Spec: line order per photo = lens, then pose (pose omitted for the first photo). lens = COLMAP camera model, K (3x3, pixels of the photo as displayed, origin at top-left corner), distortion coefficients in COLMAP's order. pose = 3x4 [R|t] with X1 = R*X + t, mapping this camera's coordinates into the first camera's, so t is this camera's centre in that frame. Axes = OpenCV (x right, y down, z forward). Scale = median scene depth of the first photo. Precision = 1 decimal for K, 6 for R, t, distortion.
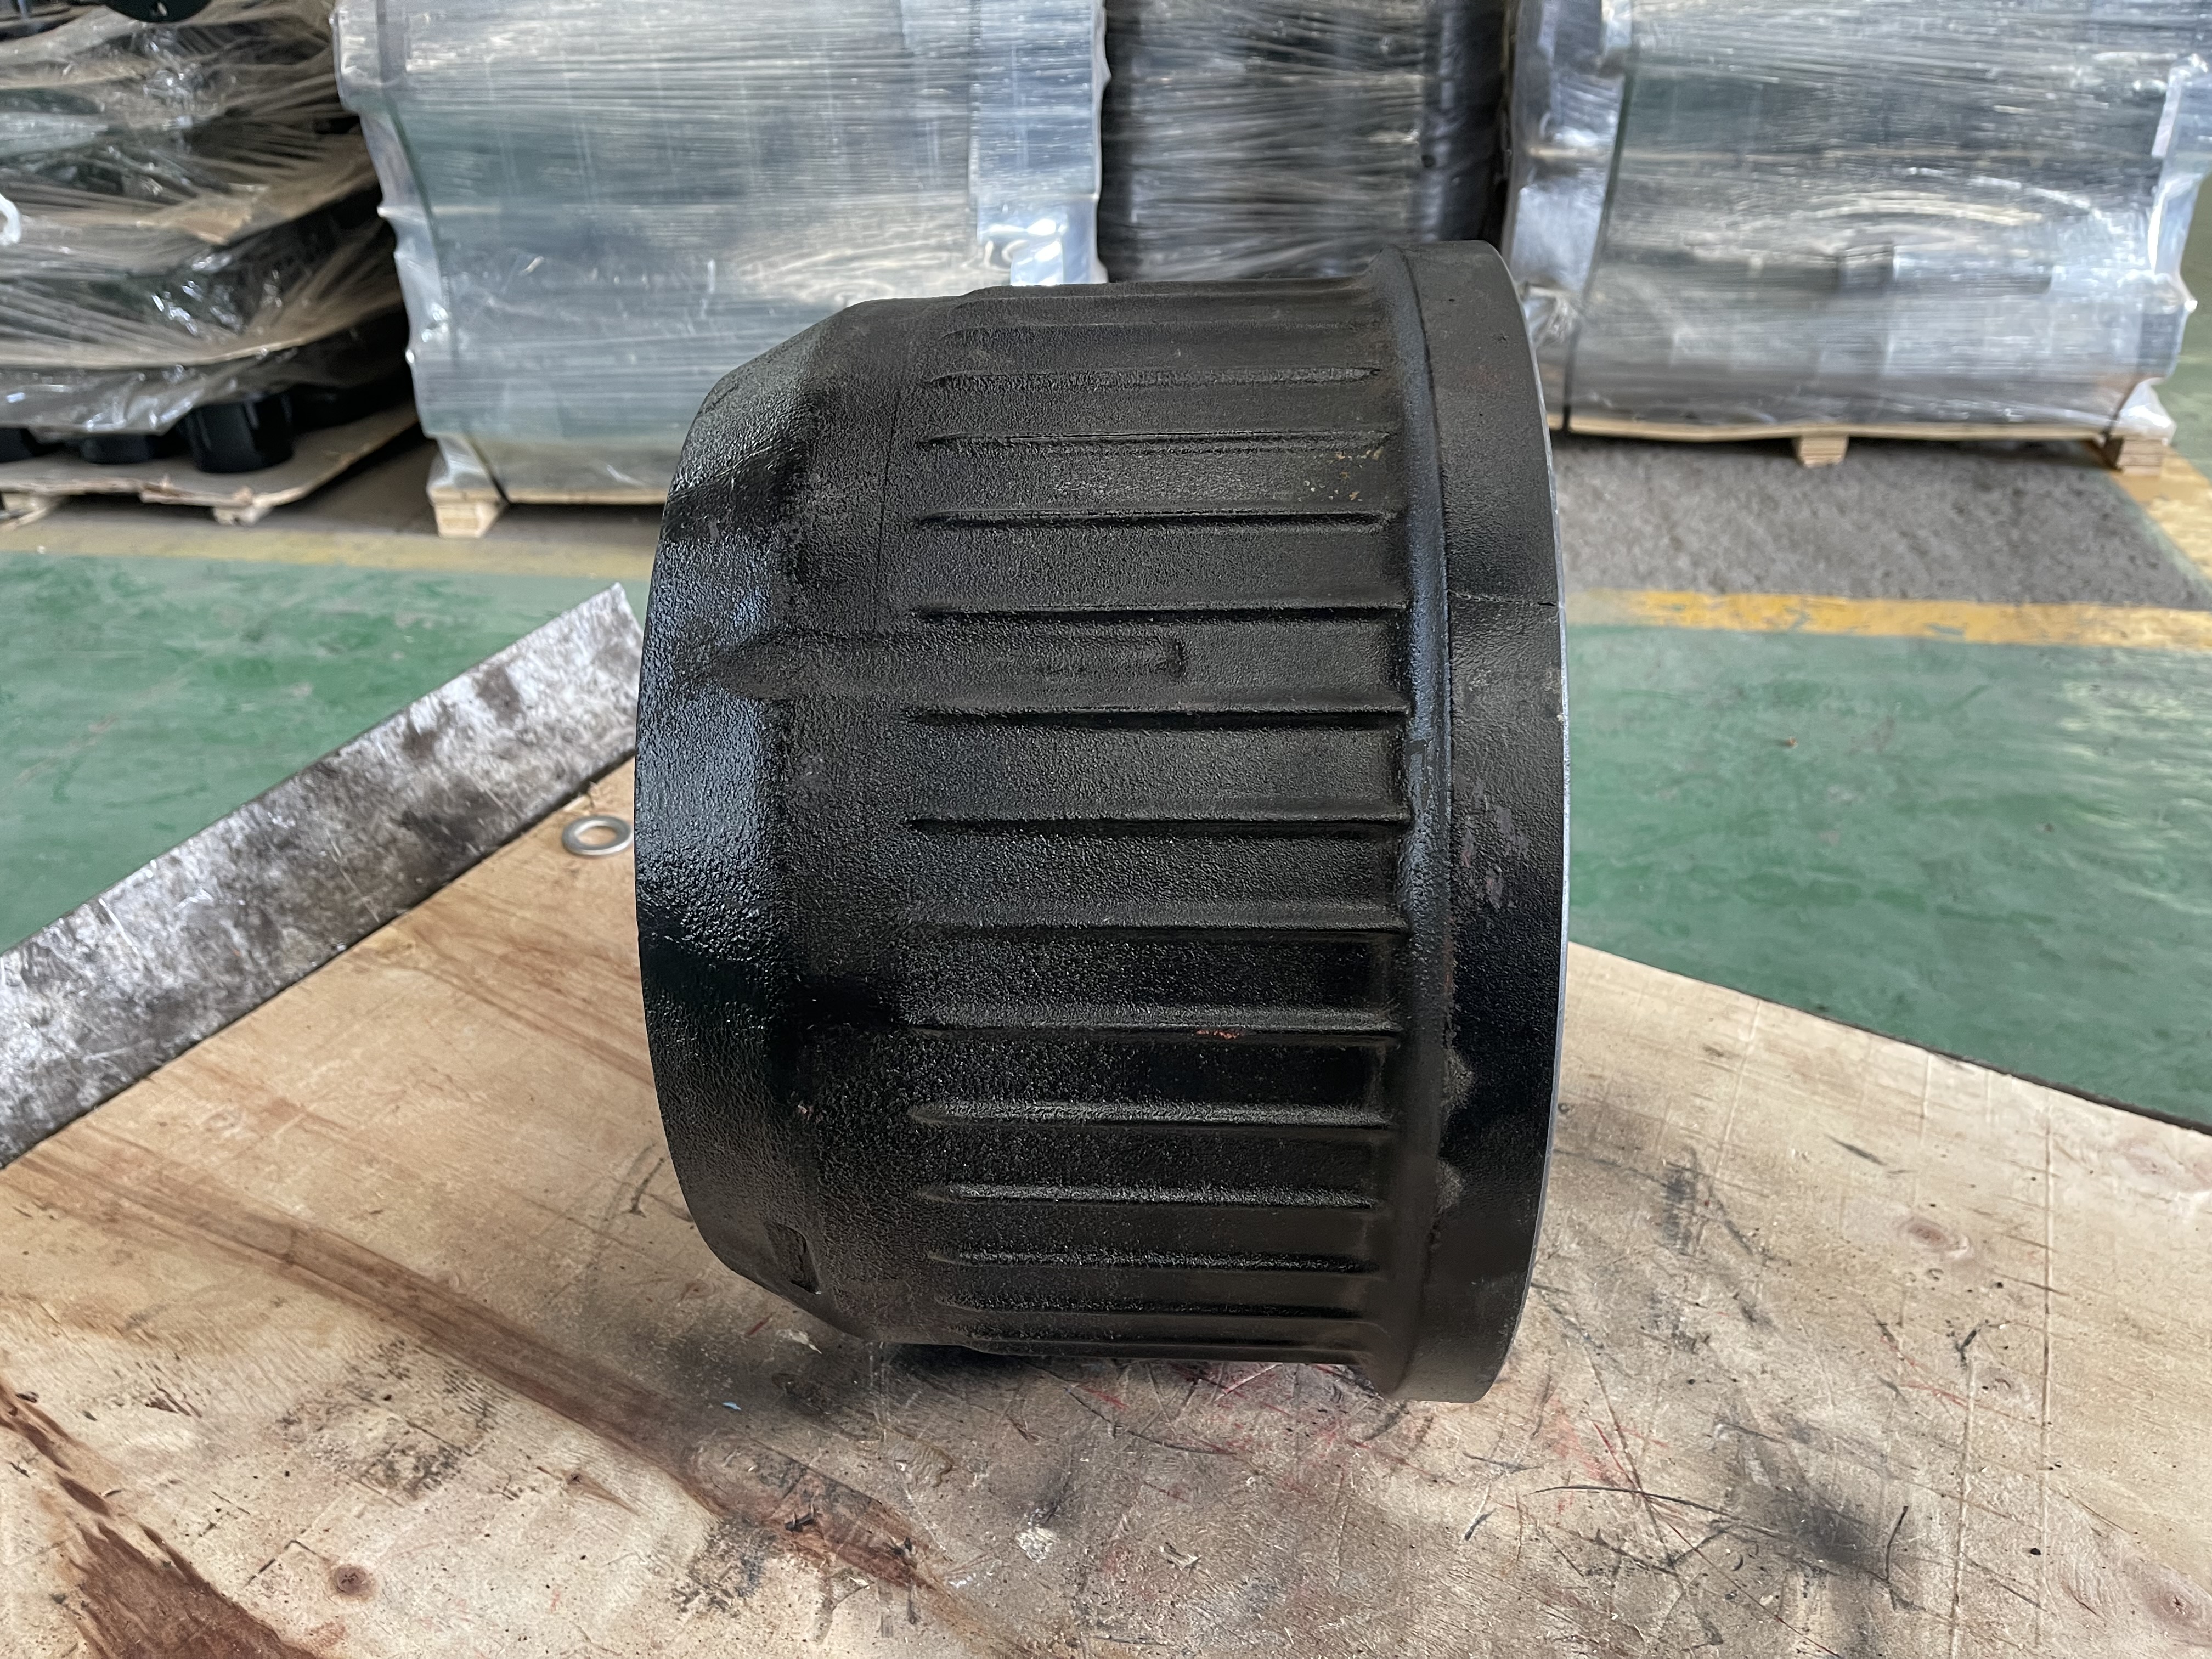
lens RADIAL K [[1653.4, 0, 1088.9], [0, 1653.4, 837.1], [0, 0, 1]] dist [0.081054, -0.104864]
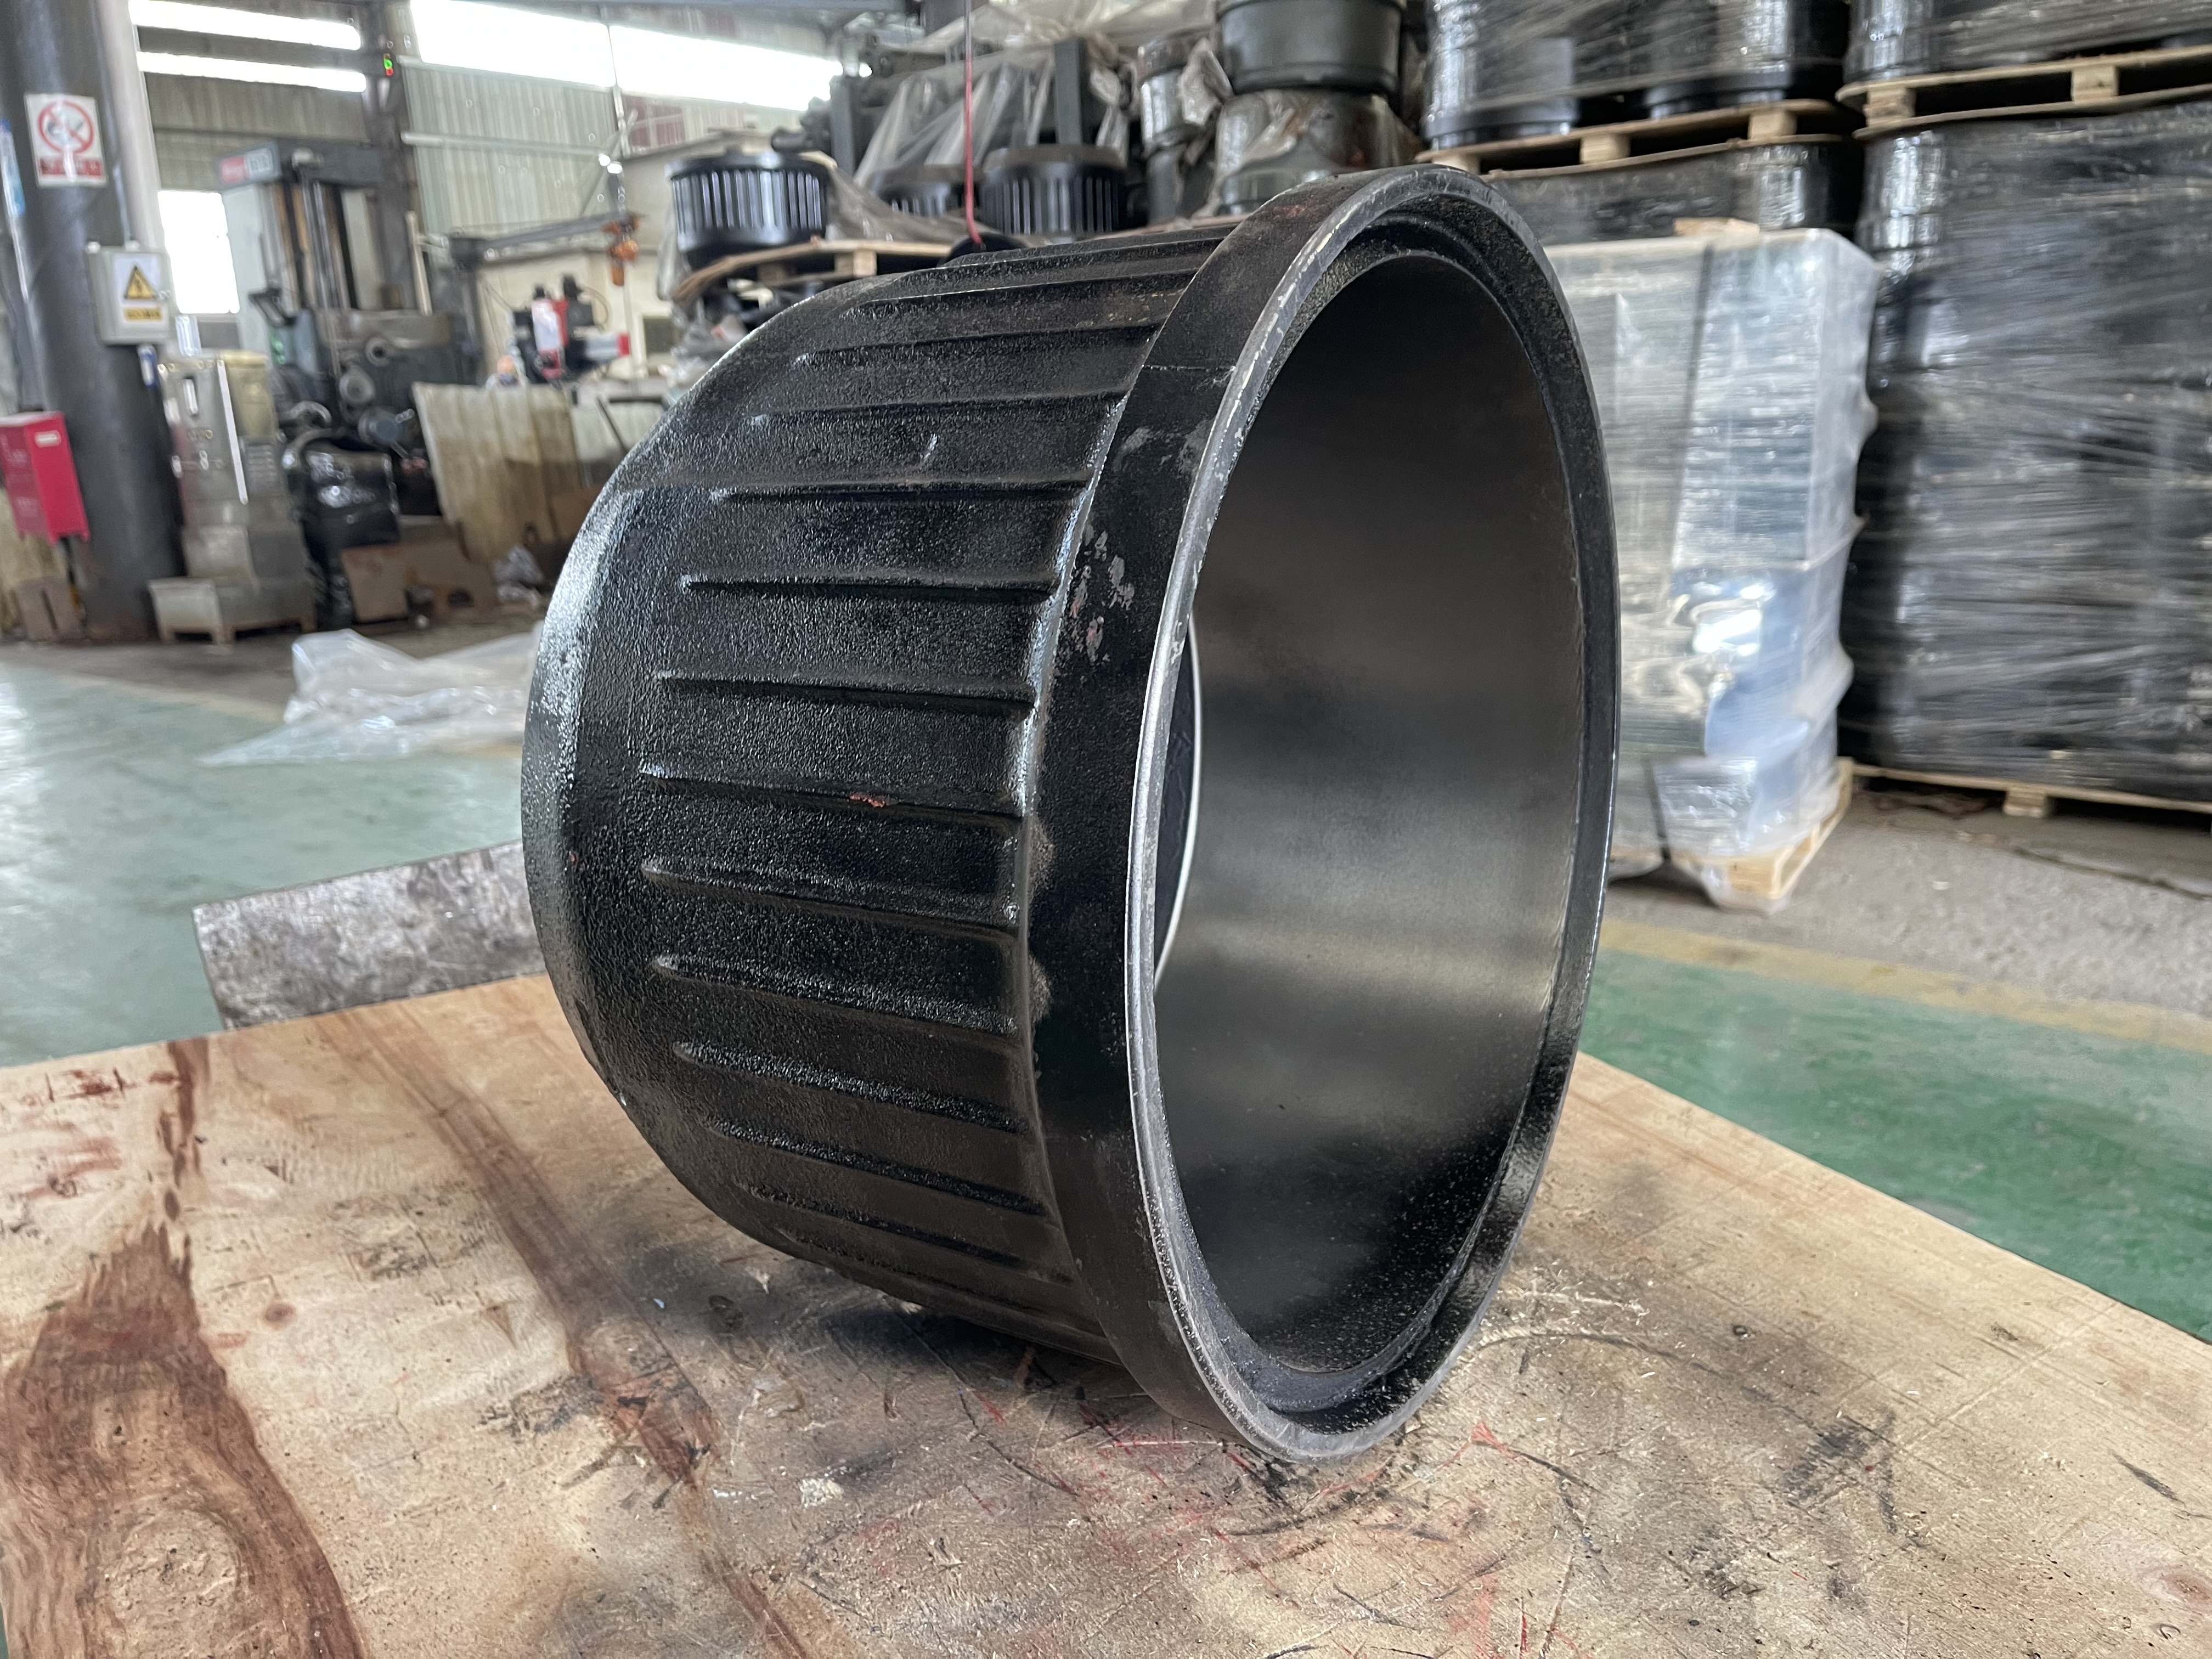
lens RADIAL K [[1656.1, 0, 1104.8], [0, 1656.1, 845.4], [0, 0, 1]] dist [0.090540, -0.129694]
pose [[0.877743, 0.111489, -0.465979, 0.445594], [-0.226665, 0.953461, -0.198835, 0.207169], [0.422125, 0.280147, 0.862165, 0.154434]]
